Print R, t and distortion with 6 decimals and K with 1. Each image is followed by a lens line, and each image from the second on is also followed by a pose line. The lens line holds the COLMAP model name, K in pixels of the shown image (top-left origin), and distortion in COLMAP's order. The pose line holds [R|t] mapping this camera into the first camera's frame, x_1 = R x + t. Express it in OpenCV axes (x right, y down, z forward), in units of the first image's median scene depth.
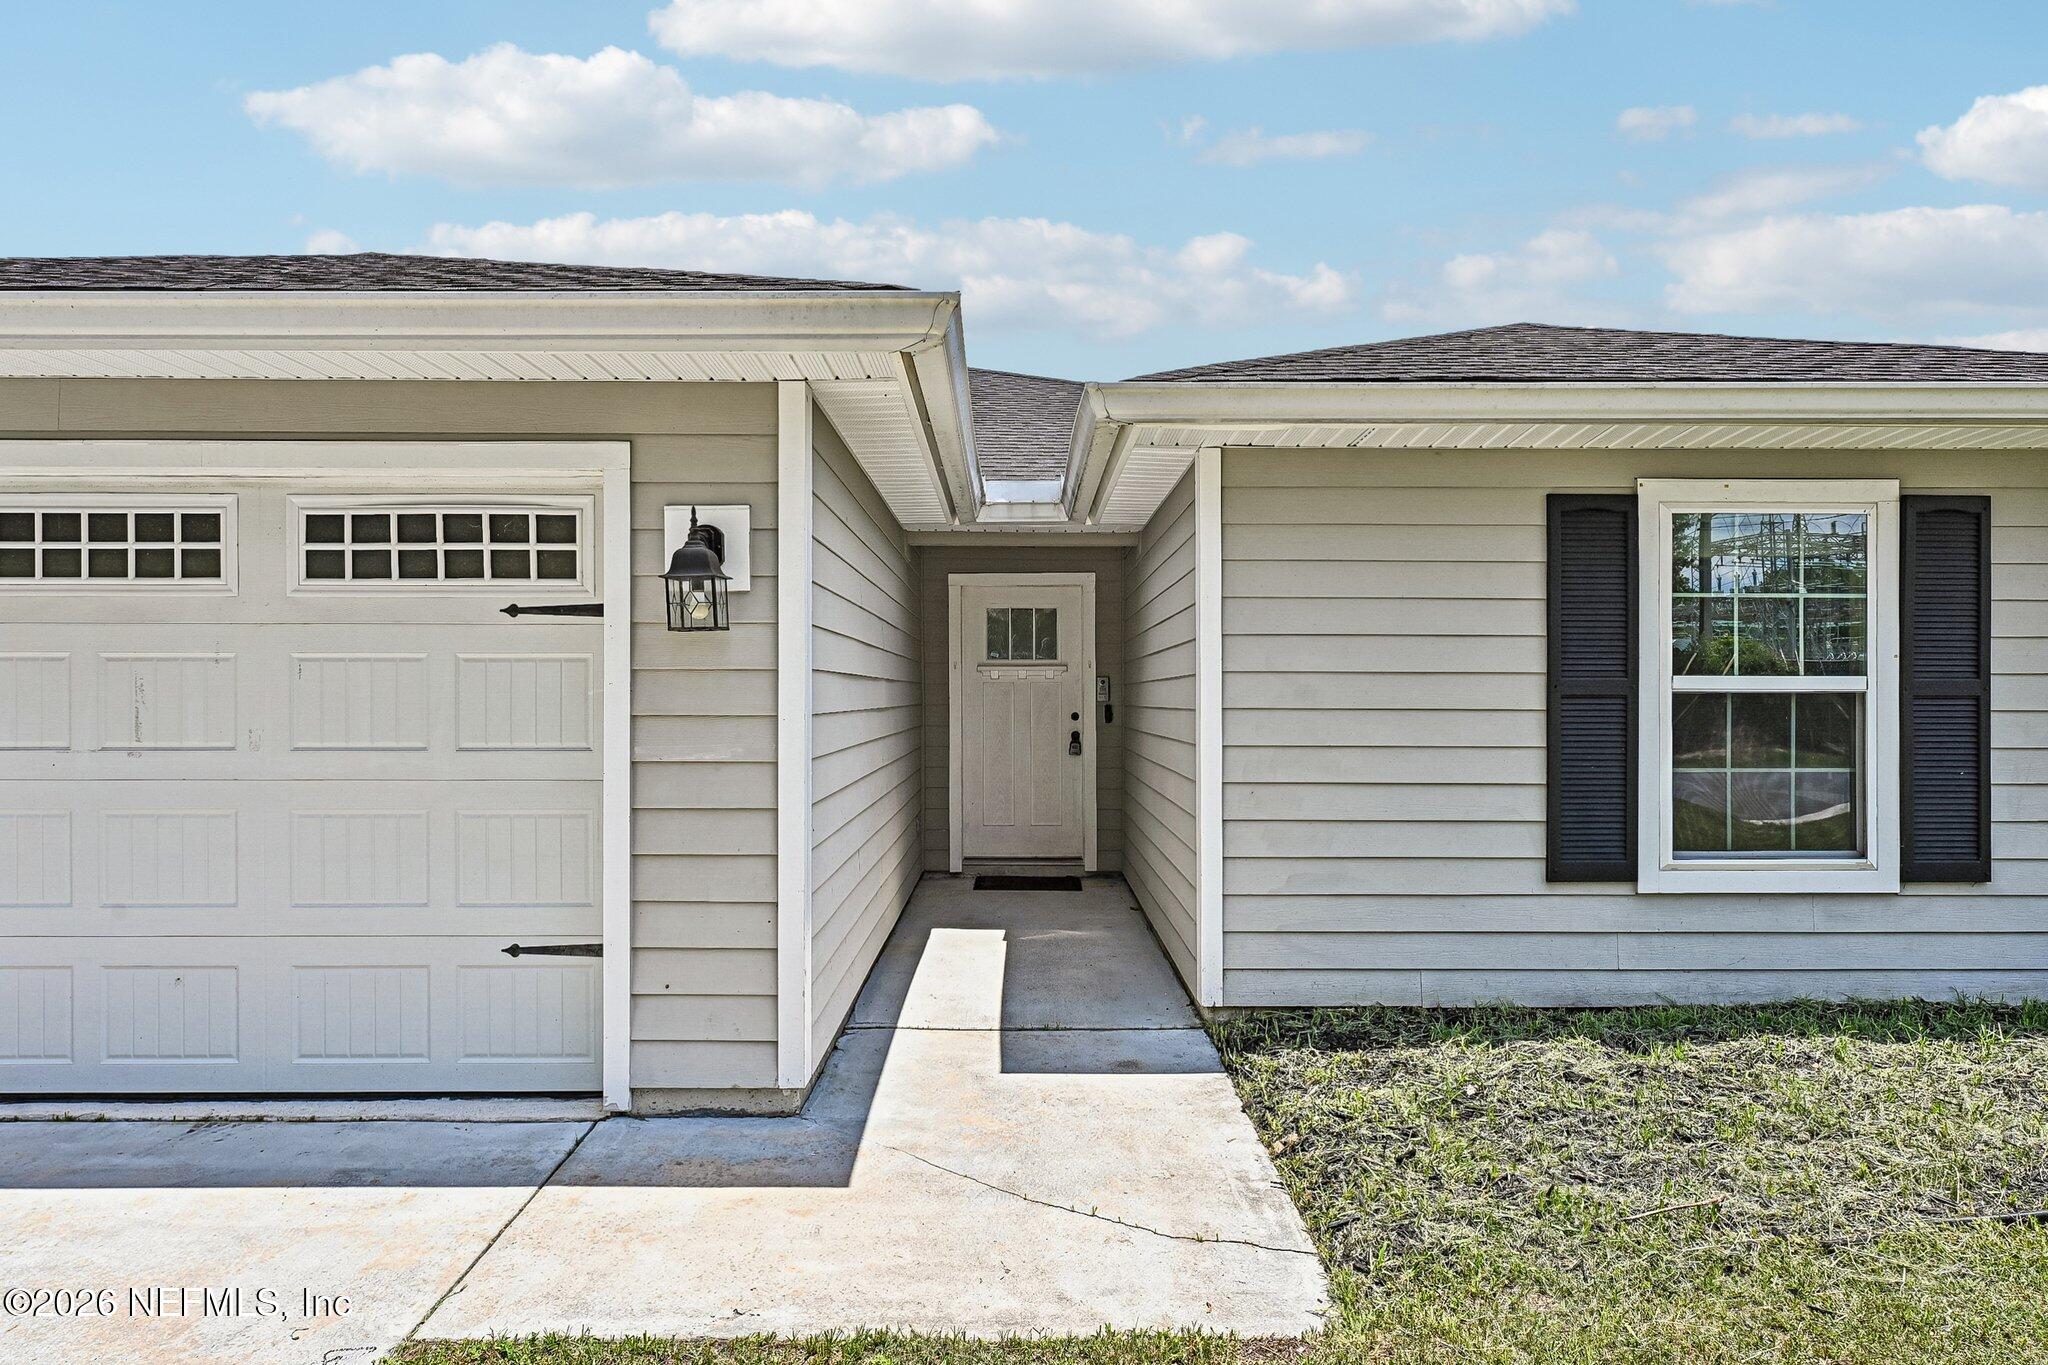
lens RADIAL K [[1100.2, 0, 1033.8], [0, 1100.2, 699.9], [0, 0, 1]] dist [0.000508, 0.000620]
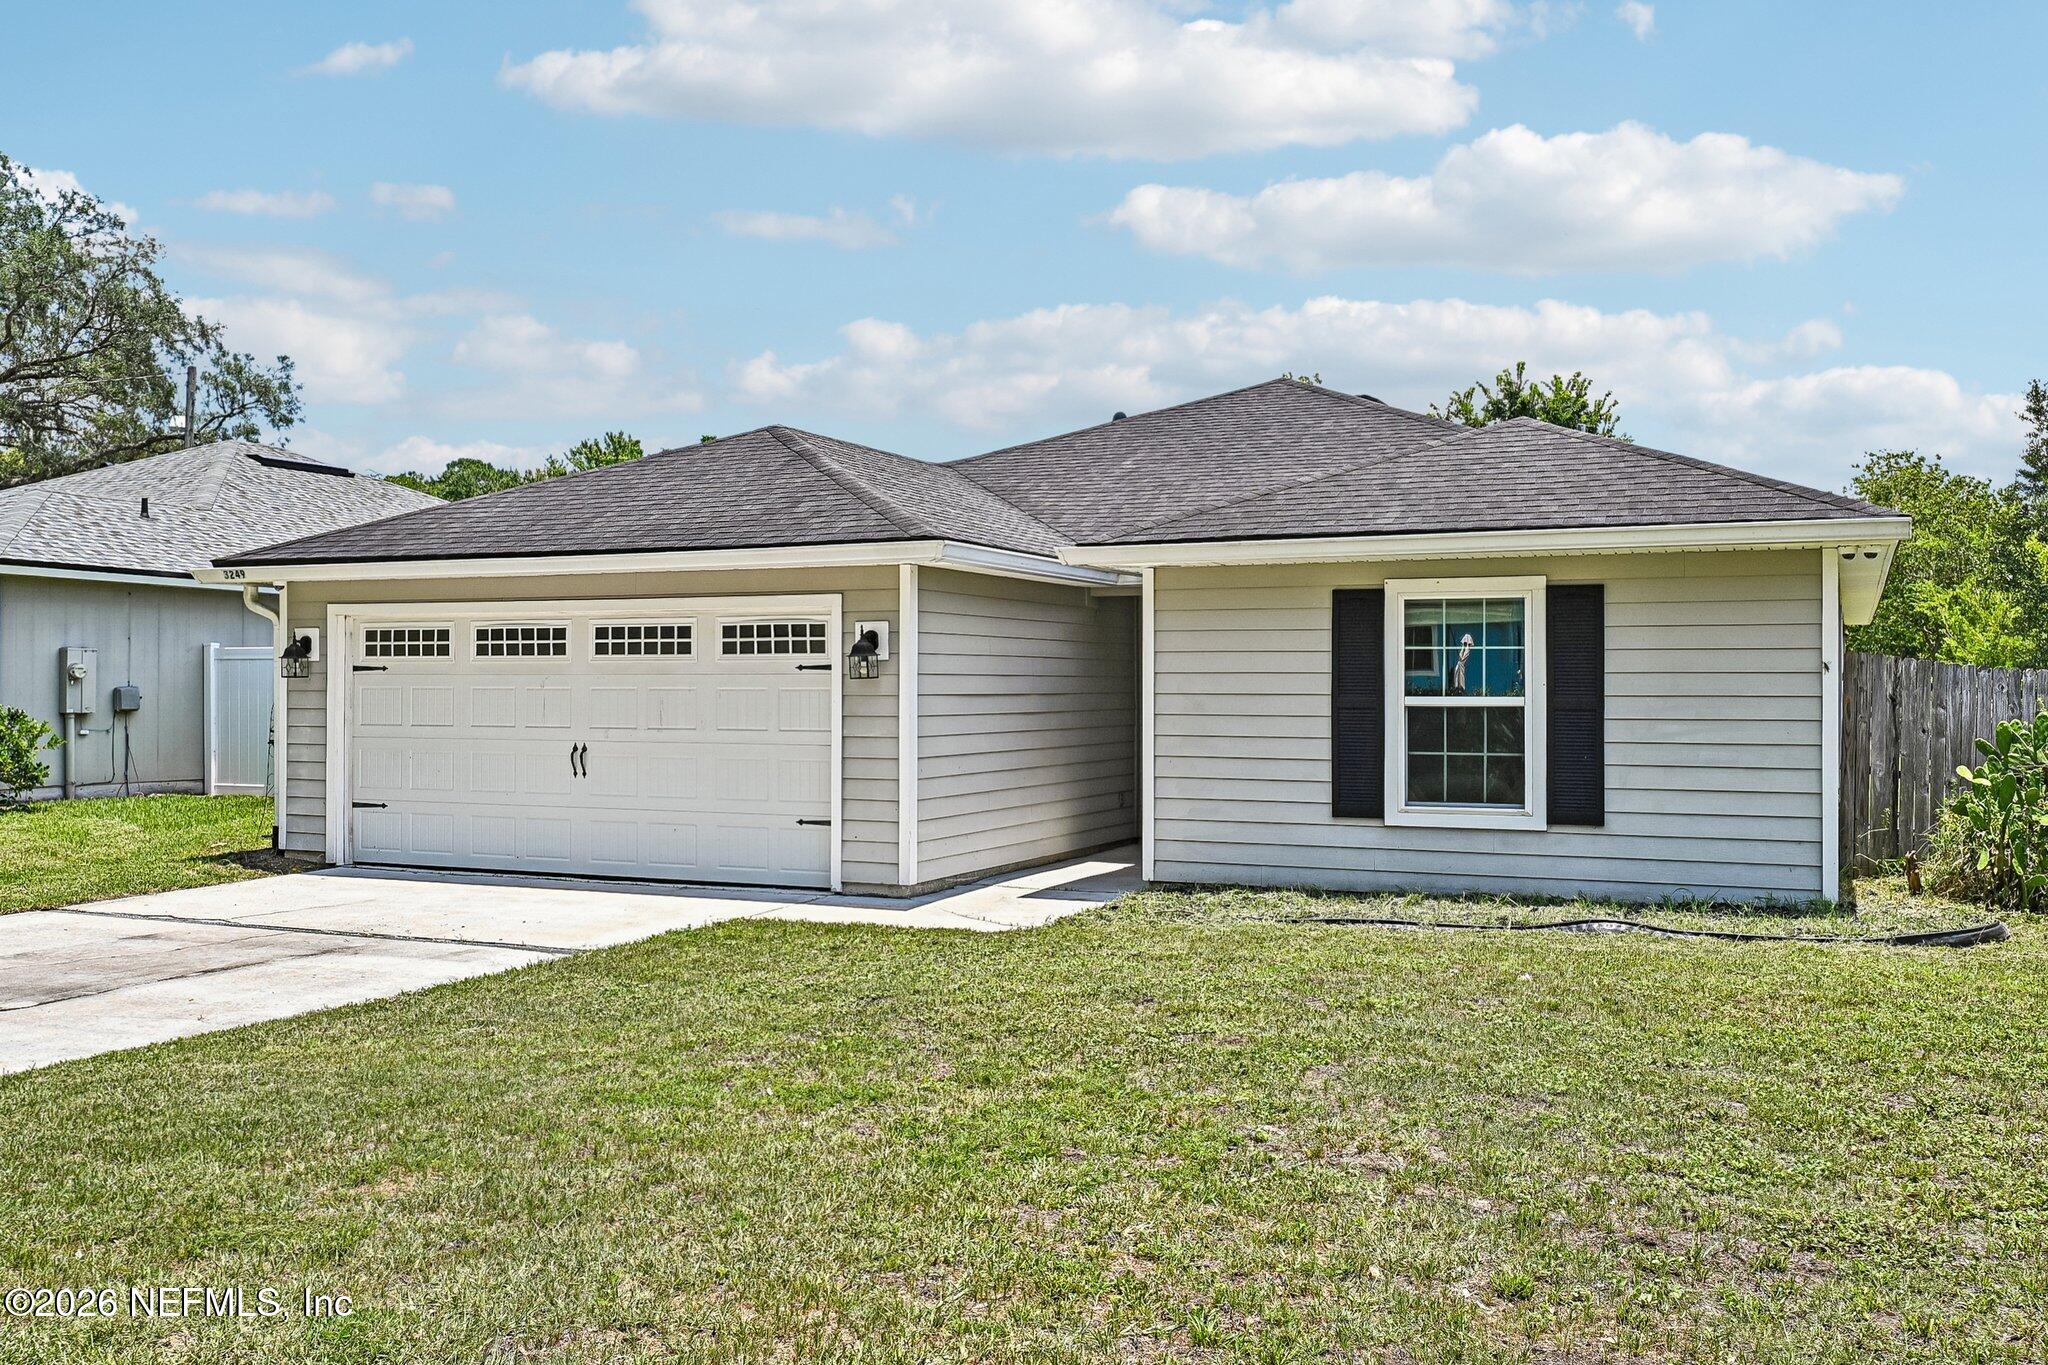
lens RADIAL K [[1814.1, 0, 1051.0], [0, 1814.1, 701.1], [0, 0, 1]] dist [0.008646, -0.017185]
pose [[0.908826, 0.003624, -0.417159, 1.248138], [-0.001222, 0.999981, 0.006025, -0.030594], [0.417173, -0.004966, 0.908814, -1.743713]]
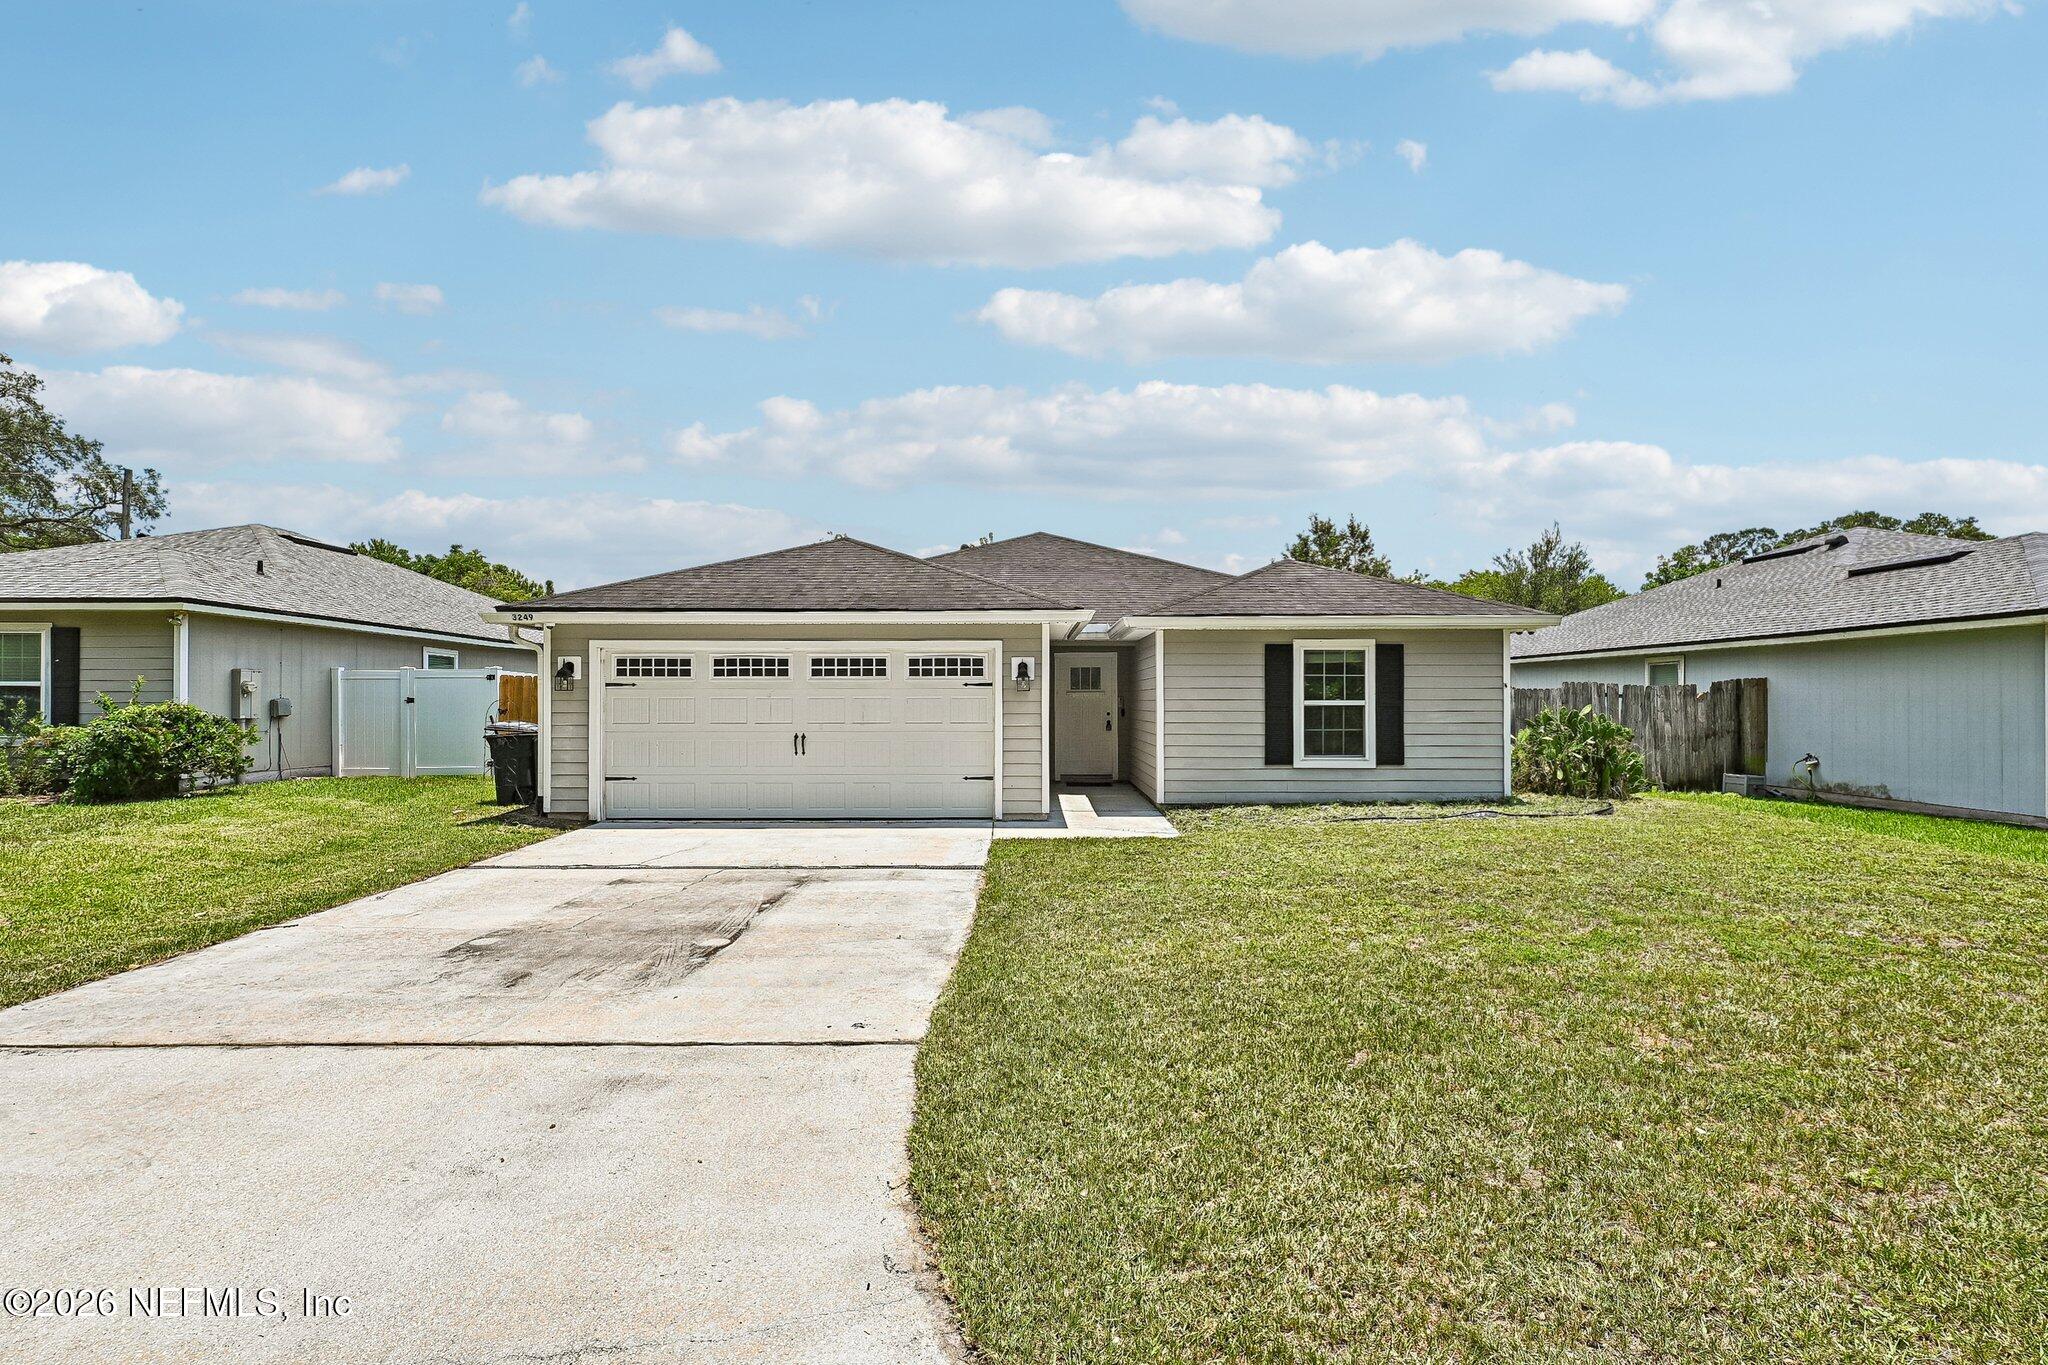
lens RADIAL K [[926.0, 0, 1039.1], [0, 926.0, 706.6], [0, 0, 1]] dist [0.004092, -0.002014]
pose [[0.999993, -0.002388, -0.002805, -0.185779], [0.002407, 0.999974, 0.006777, -0.024265], [0.002788, -0.006784, 0.999973, -1.709854]]
